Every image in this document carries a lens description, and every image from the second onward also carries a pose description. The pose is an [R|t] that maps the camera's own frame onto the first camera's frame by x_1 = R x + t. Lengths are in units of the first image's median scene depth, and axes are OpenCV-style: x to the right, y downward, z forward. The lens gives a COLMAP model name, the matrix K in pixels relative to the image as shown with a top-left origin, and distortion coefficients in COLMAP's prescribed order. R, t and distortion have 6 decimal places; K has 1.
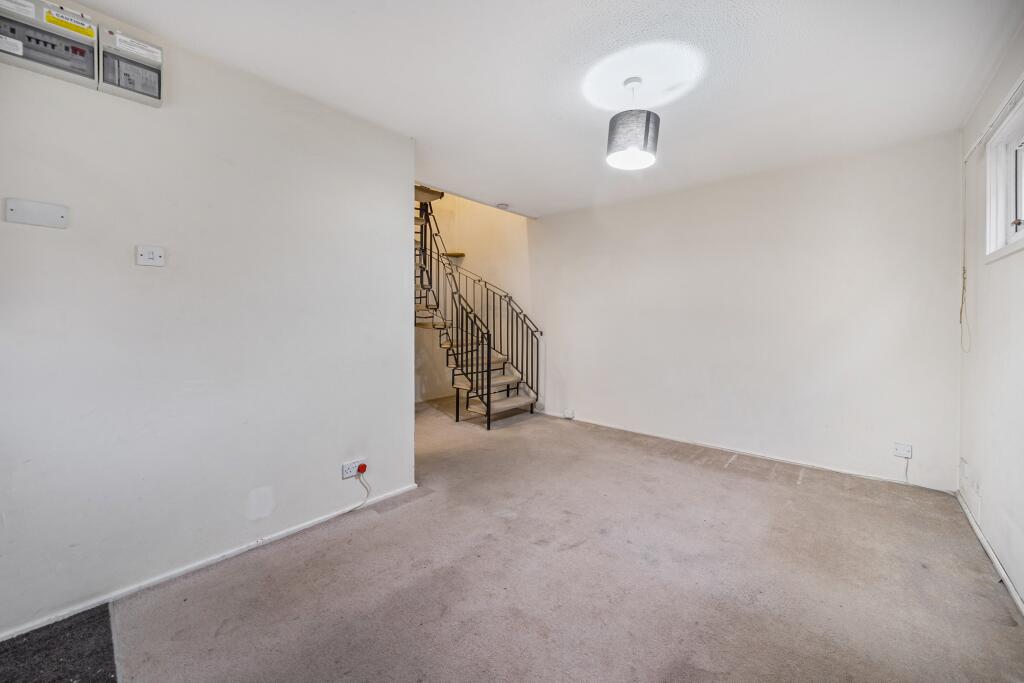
lens RADIAL K [[390.5, 0, 507.1], [0, 390.5, 316.9], [0, 0, 1]] dist [-0.002509, -0.000204]
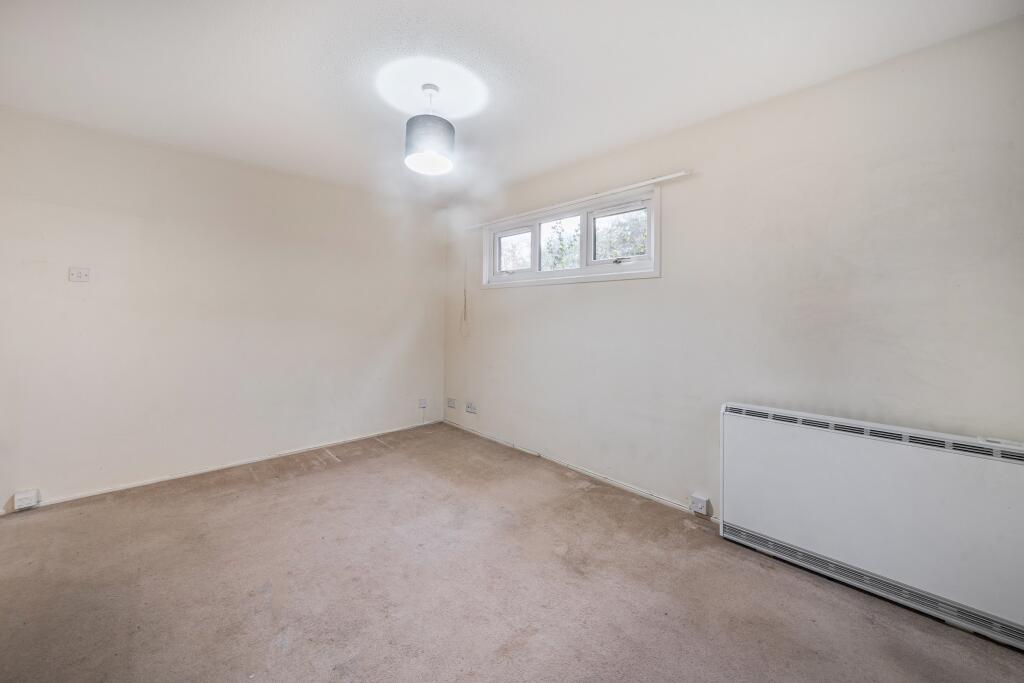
lens RADIAL K [[390.5, 0, 501.5], [0, 390.5, 314.9], [0, 0, 1]] dist [-0.002509, -0.000204]
pose [[0.105505, 0.003825, 0.994411, -0.551950], [-0.009796, 0.999948, -0.002807, -0.013384], [-0.994370, -0.009446, 0.105537, 0.571027]]
